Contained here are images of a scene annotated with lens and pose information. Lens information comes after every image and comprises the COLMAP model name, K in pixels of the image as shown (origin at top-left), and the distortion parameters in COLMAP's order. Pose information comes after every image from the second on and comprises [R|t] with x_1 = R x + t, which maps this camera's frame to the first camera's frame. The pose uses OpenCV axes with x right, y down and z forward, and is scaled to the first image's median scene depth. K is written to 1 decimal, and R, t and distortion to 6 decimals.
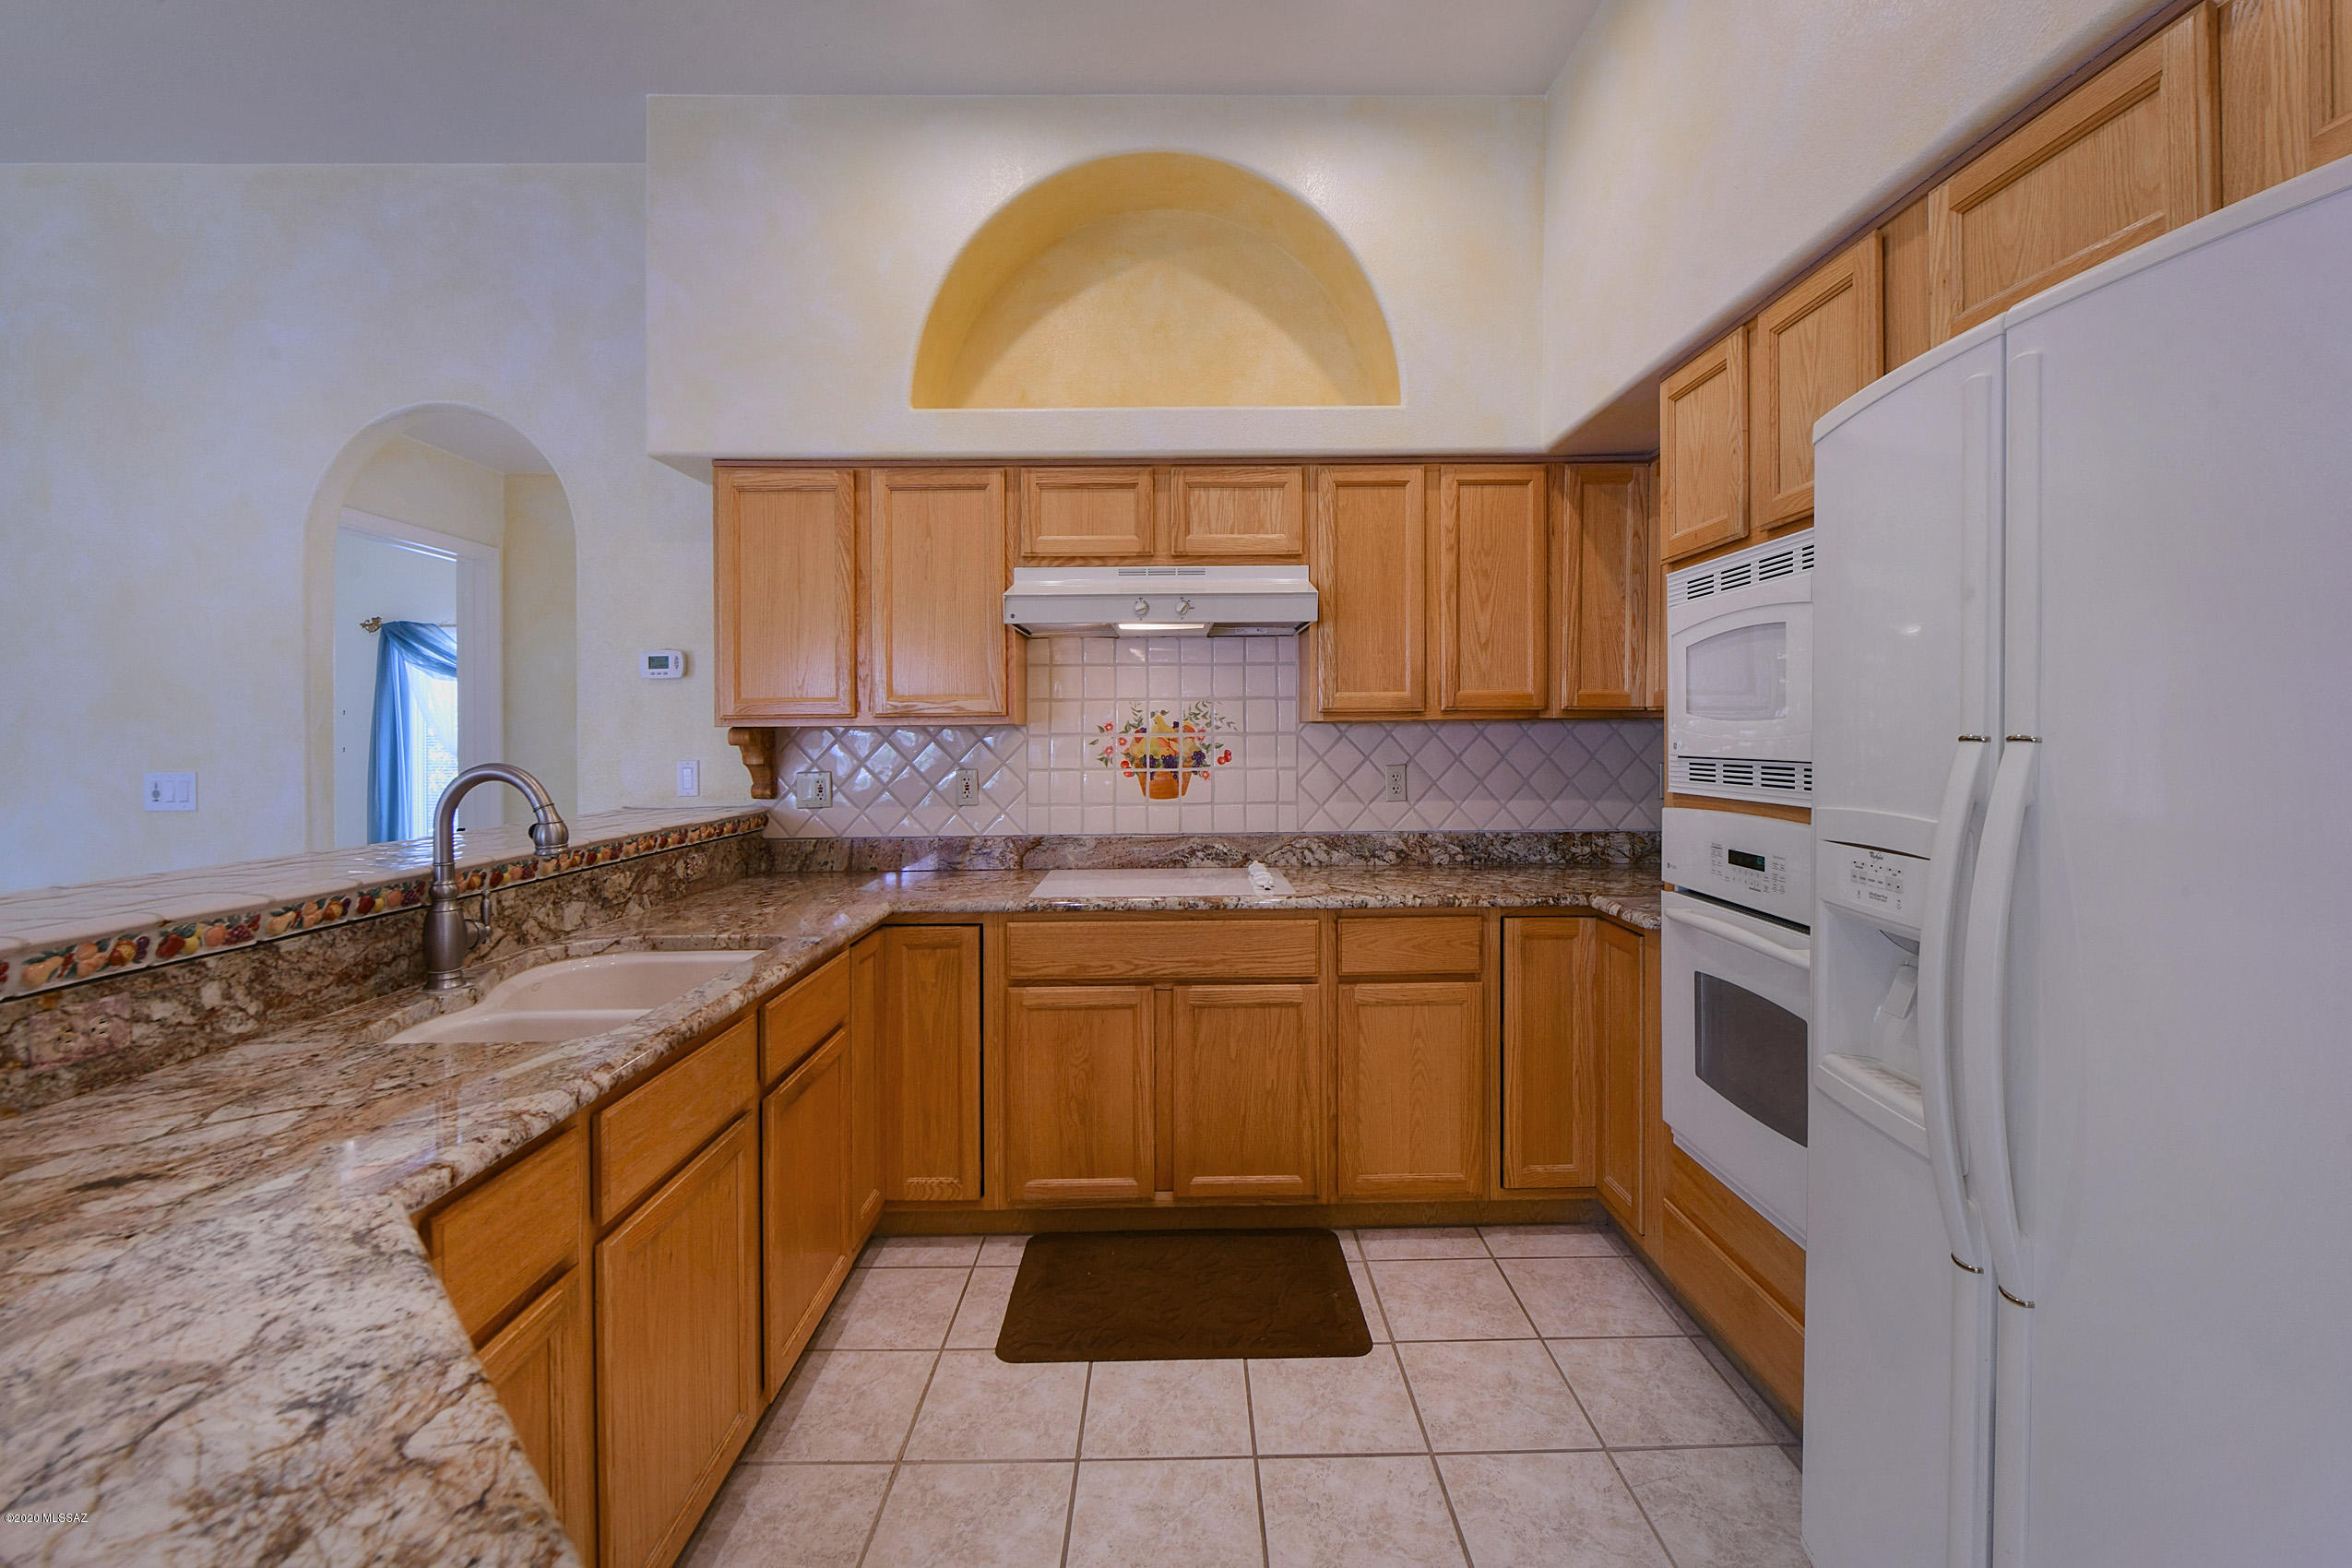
lens RADIAL K [[931.4, 0, 1211.6], [0, 931.4, 730.6], [0, 0, 1]] dist [-0.005411, 0.000352]
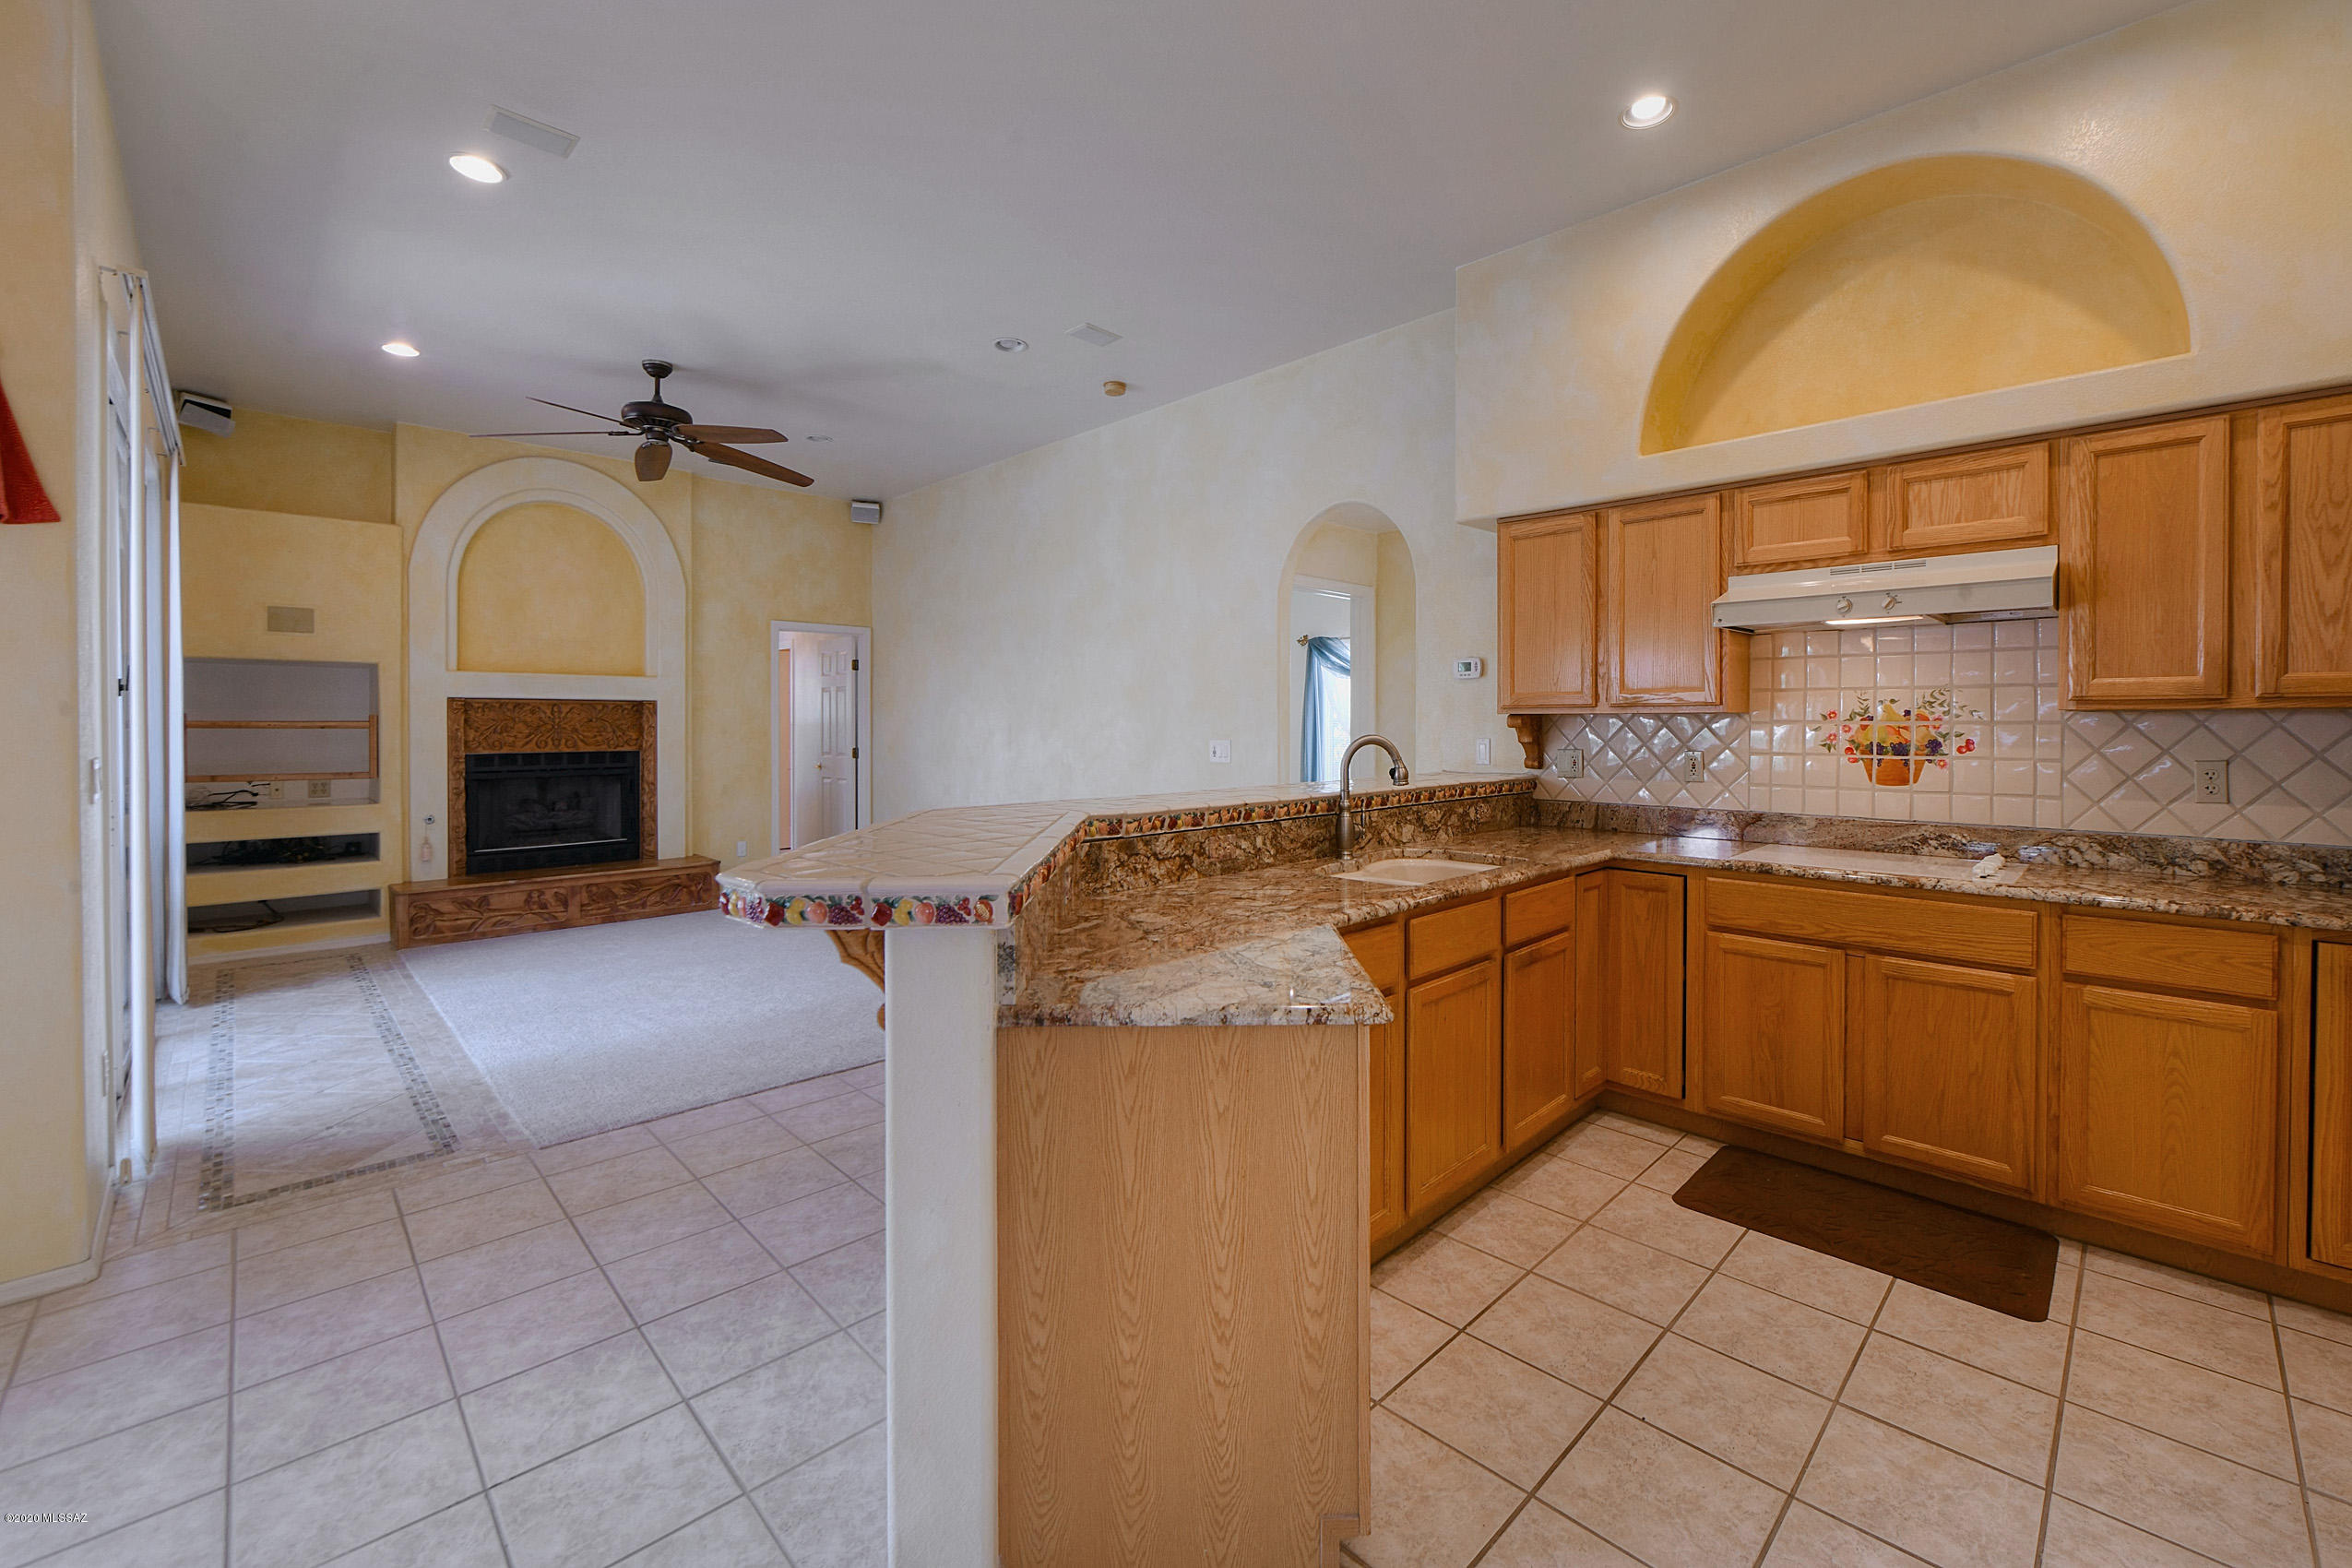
lens RADIAL K [[931.4, 0, 1225.1], [0, 931.4, 727.9], [0, 0, 1]] dist [-0.005411, 0.000352]
pose [[0.685374, 0.012719, -0.728080, 0.215143], [-0.002280, 0.999880, 0.015322, -0.004556], [0.728188, -0.008841, 0.685320, -0.266760]]
